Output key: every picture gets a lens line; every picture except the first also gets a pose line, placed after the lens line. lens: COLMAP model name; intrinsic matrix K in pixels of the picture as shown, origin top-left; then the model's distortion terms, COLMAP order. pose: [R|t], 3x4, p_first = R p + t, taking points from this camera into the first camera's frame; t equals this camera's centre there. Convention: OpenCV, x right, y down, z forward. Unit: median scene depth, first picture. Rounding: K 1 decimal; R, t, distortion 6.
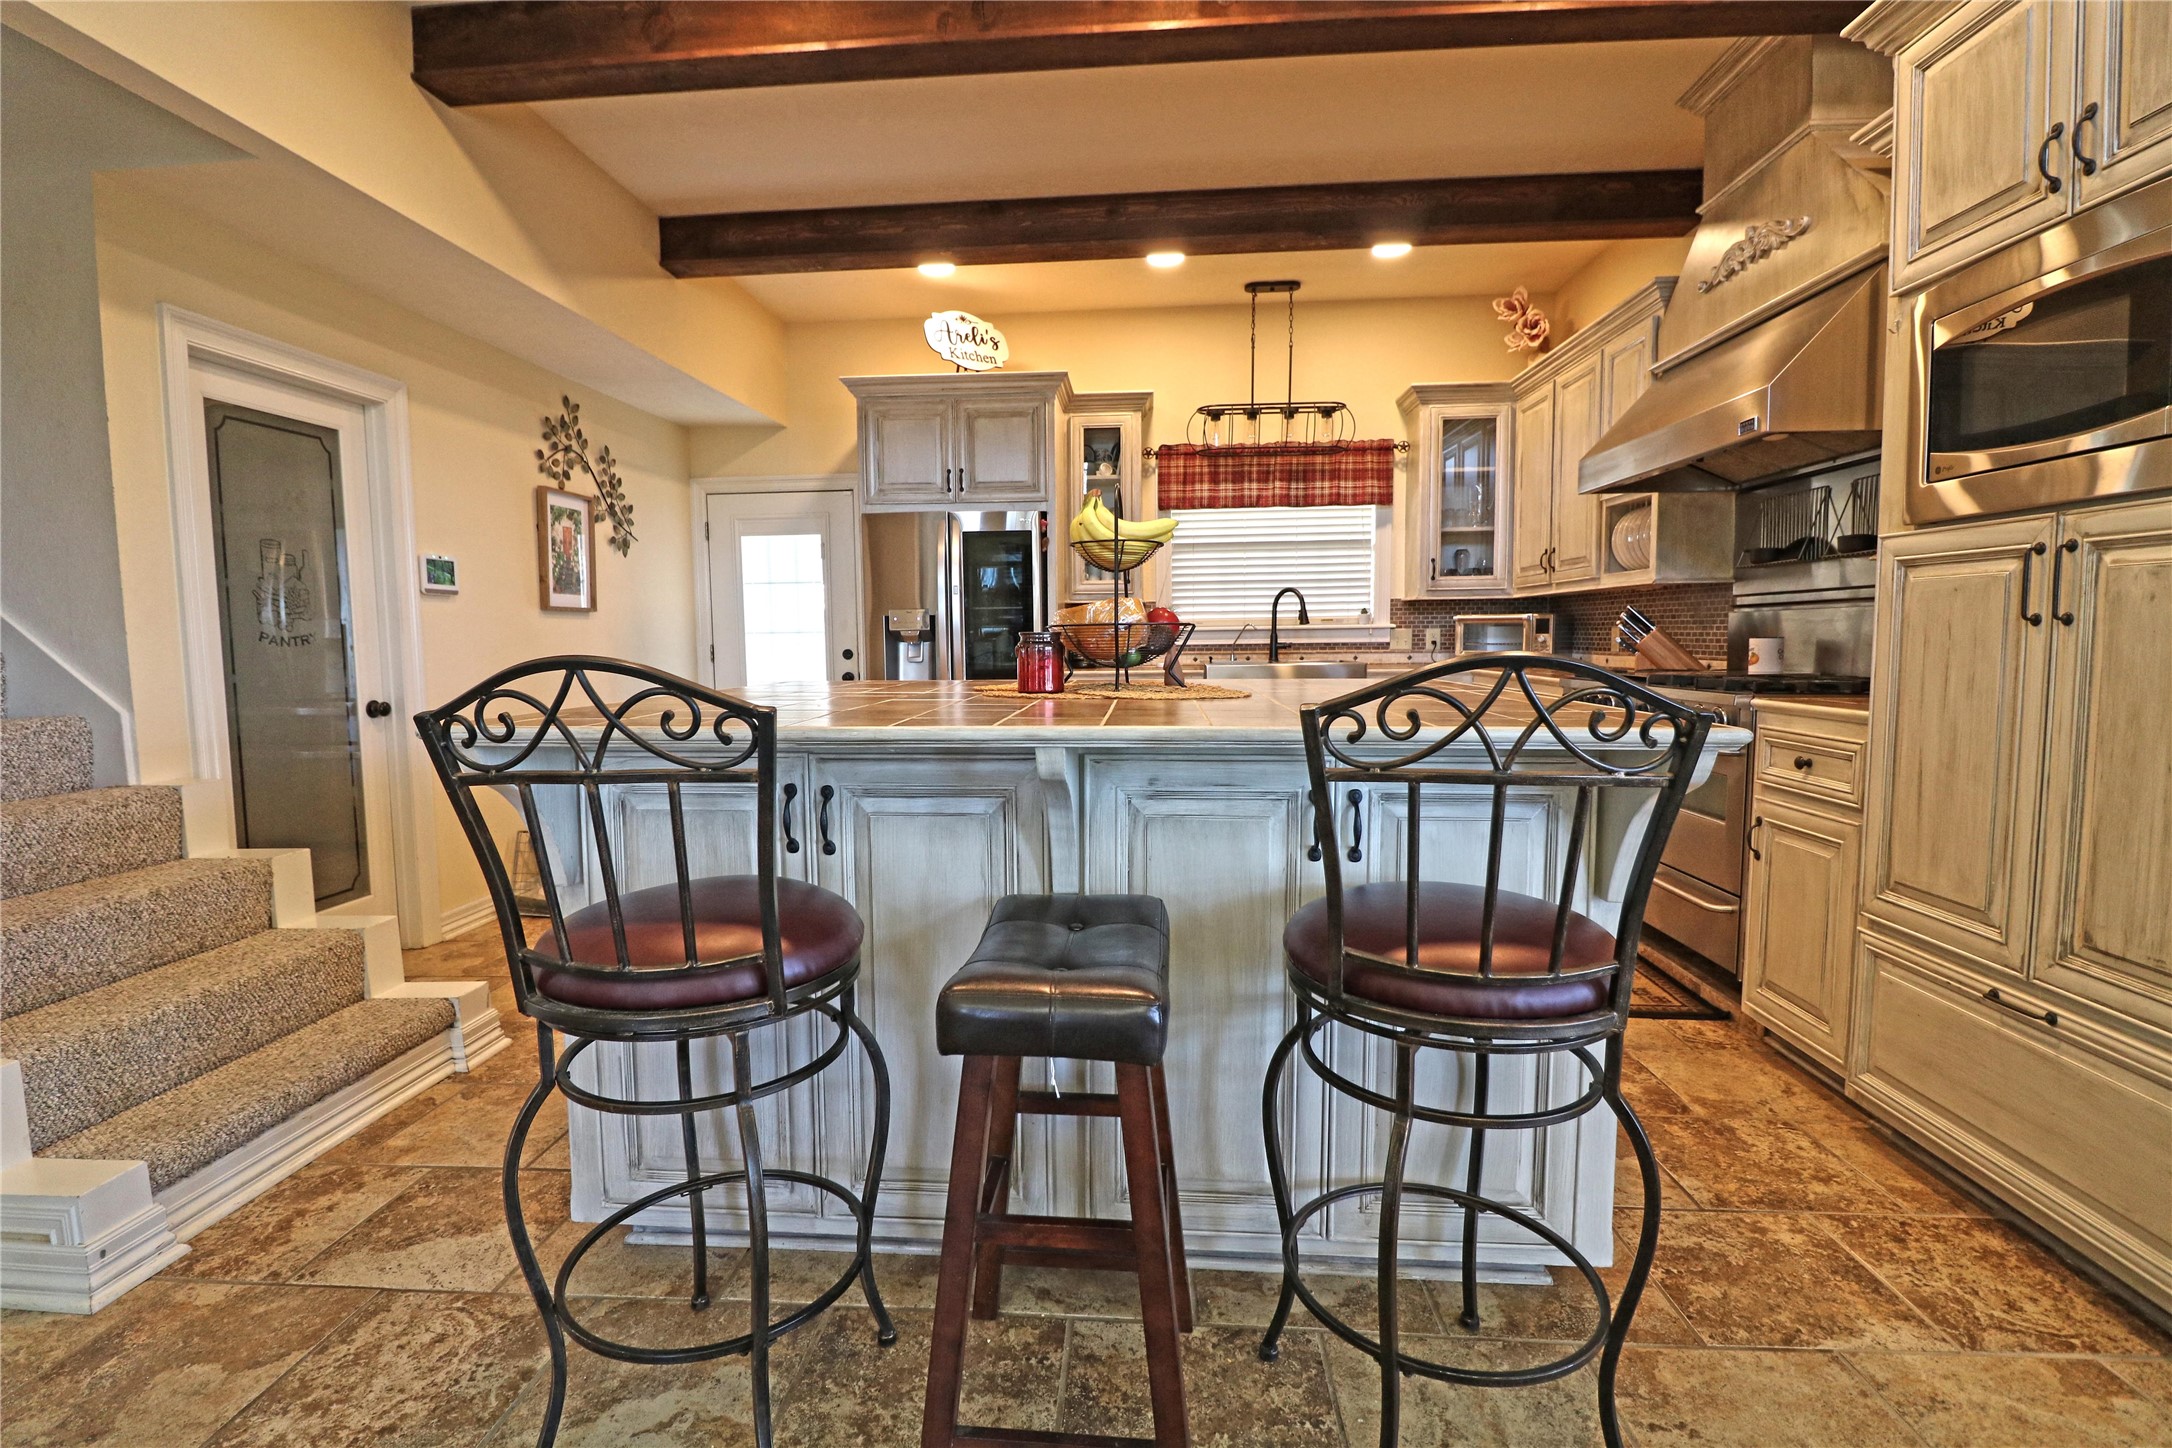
lens RADIAL K [[1019.5, 0, 1073.7], [0, 1019.5, 716.3], [0, 0, 1]] dist [-0.010658, -0.001294]
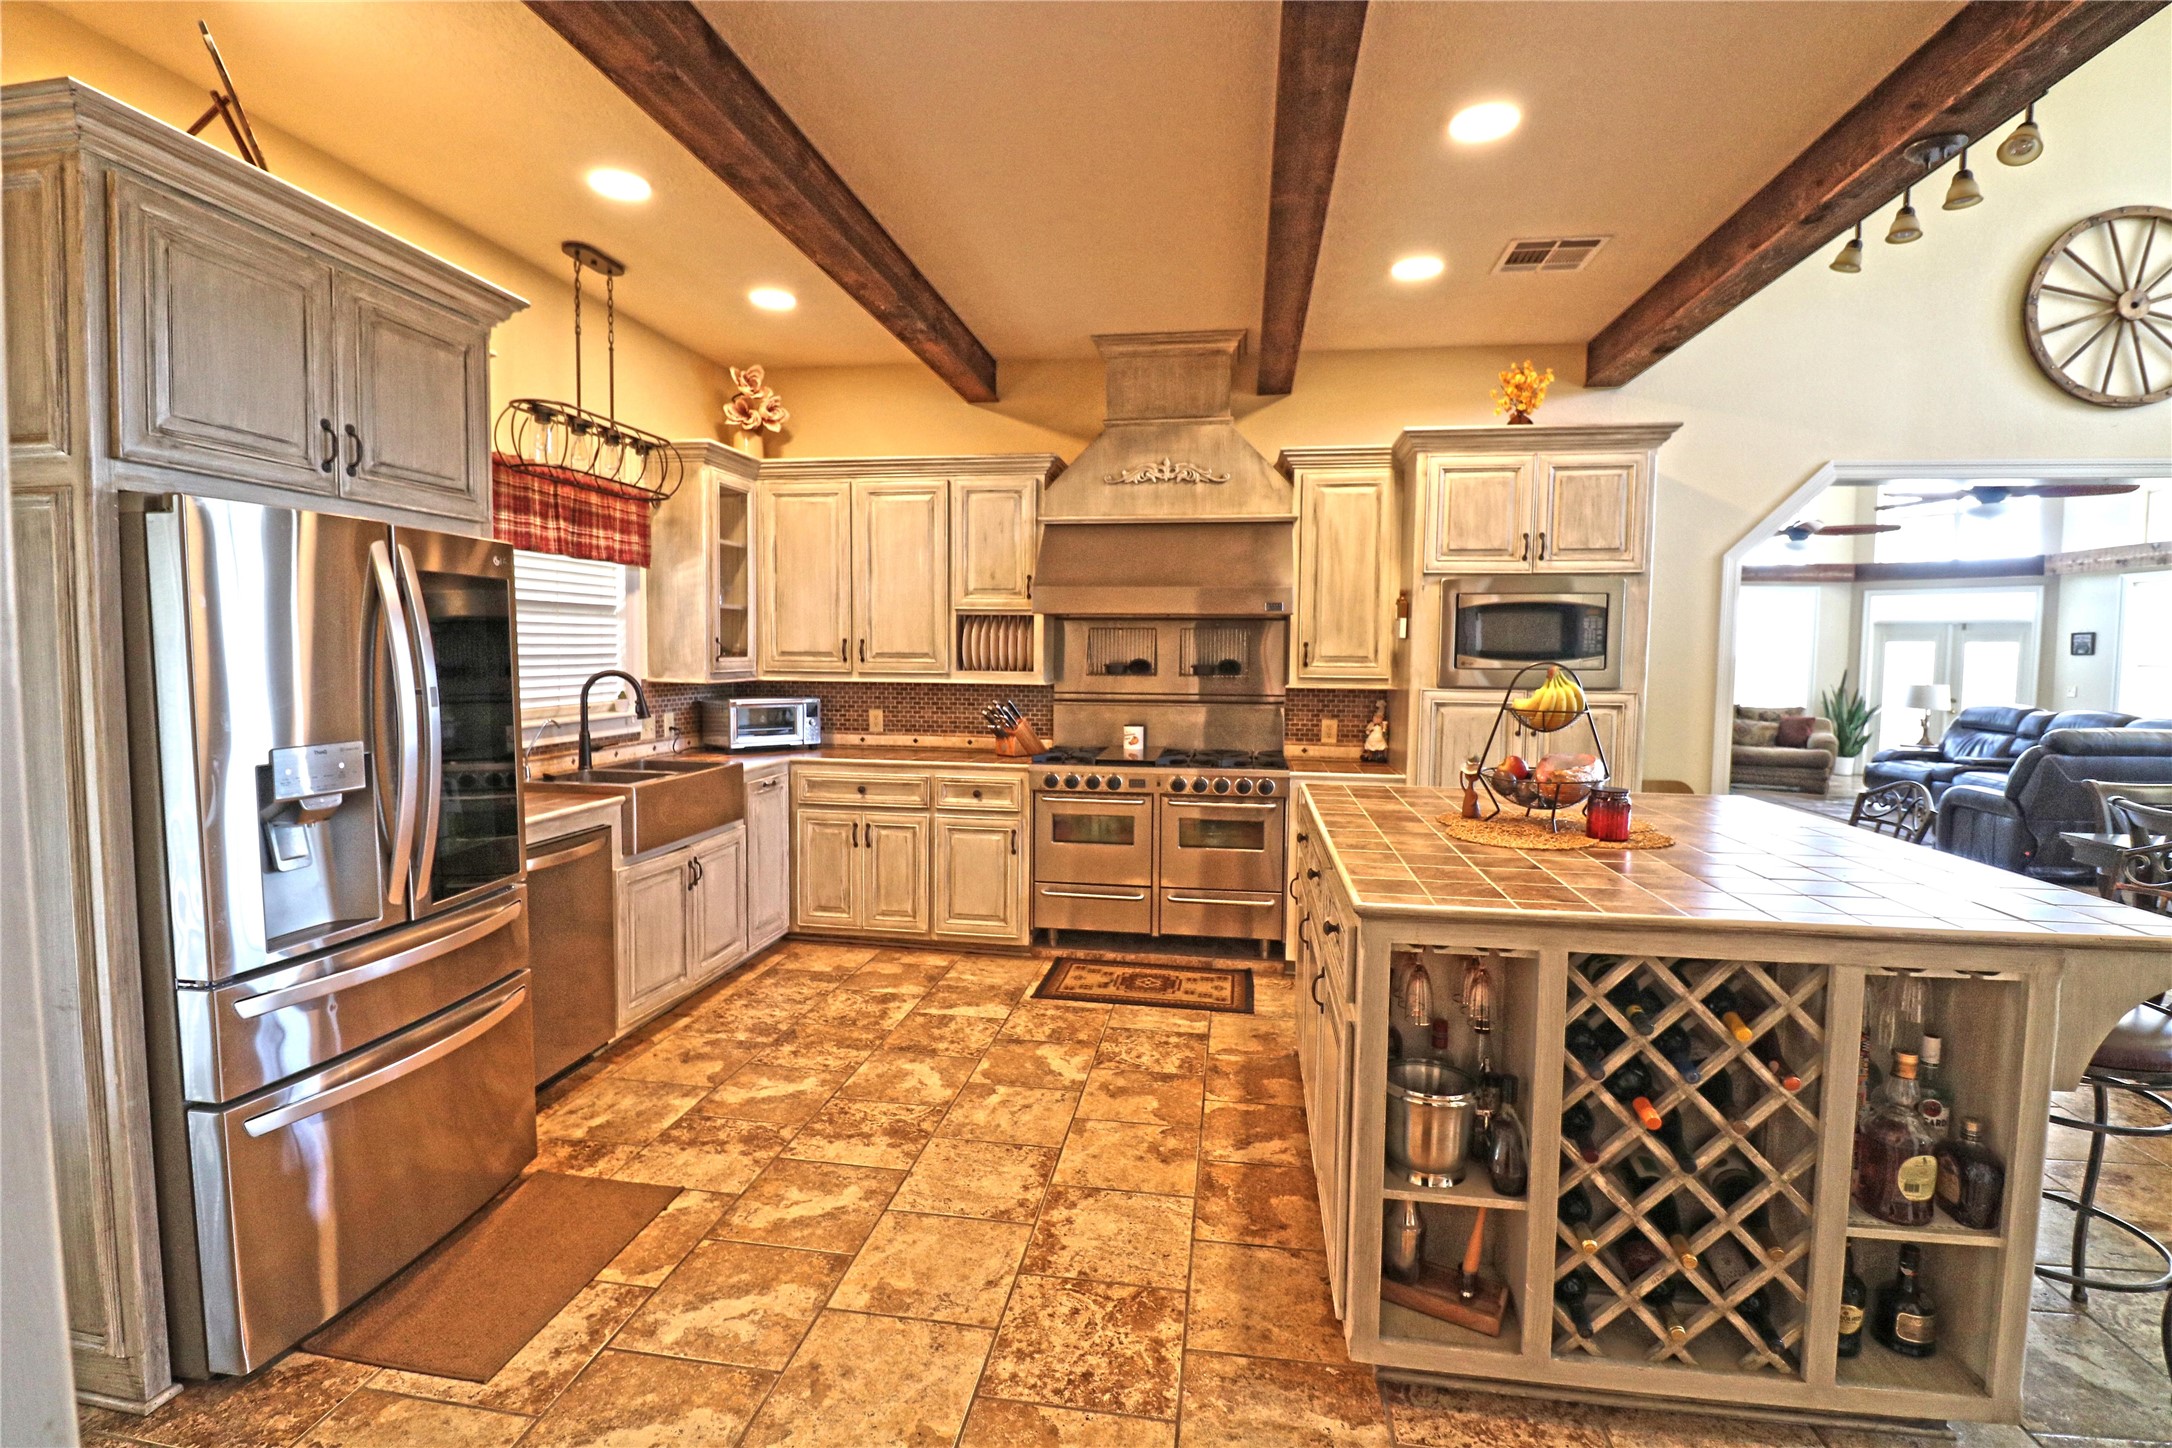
lens RADIAL K [[1019.5, 0, 1078.6], [0, 1019.5, 717.0], [0, 0, 1]] dist [-0.010658, -0.001294]
pose [[0.085667, -0.049721, 0.995082, -0.514148], [0.065573, 0.996870, 0.044165, -0.103564], [-0.994164, 0.061467, 0.088659, 0.604008]]
